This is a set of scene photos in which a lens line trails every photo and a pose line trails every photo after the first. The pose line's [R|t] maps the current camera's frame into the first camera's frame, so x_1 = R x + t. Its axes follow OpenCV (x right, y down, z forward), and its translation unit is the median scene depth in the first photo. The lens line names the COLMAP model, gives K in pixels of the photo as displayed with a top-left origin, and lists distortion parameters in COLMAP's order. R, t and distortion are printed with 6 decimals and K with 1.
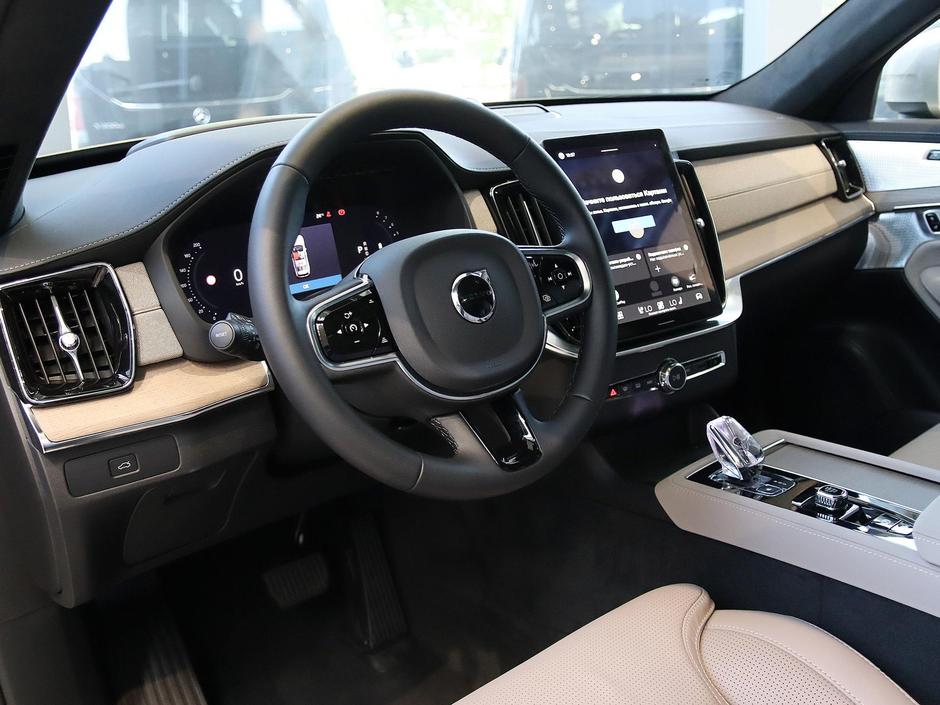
lens RADIAL K [[893.0, 0, 470.0], [0, 893.0, 352.5], [0, 0, 1]] dist [-0.109281, 0.018990]
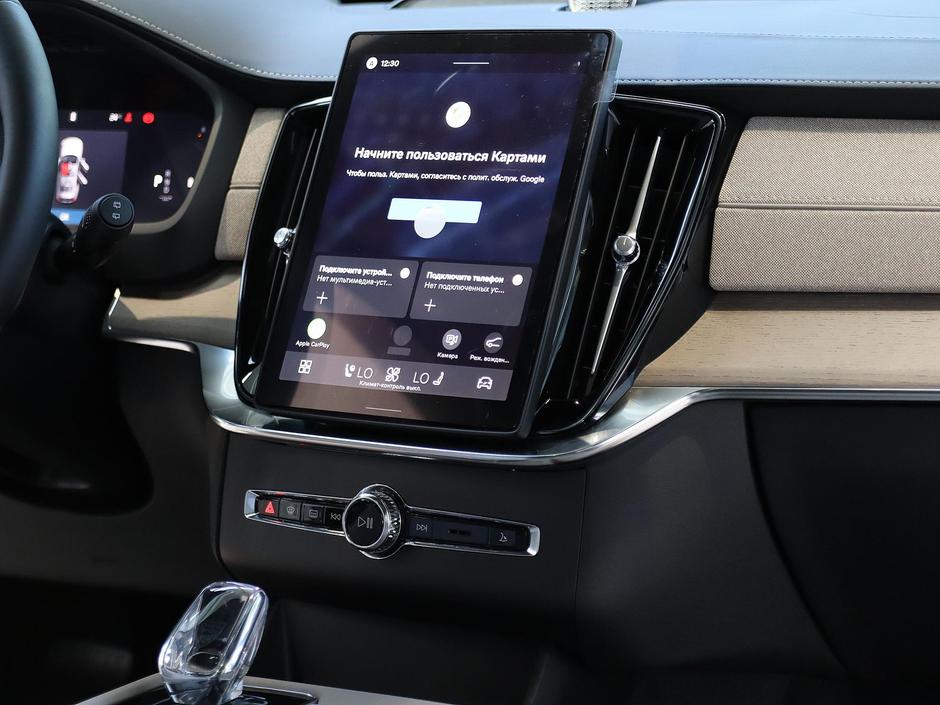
lens RADIAL K [[2282.7, 0, 470.0], [0, 2282.7, 352.5], [0, 0, 1]] dist [0.245913, -0.783631]
pose [[0.421149, 0.184288, -0.888072, 1.350866], [-0.284614, 0.956535, 0.063524, -0.156849], [0.861178, 0.226005, 0.455295, 0.456807]]
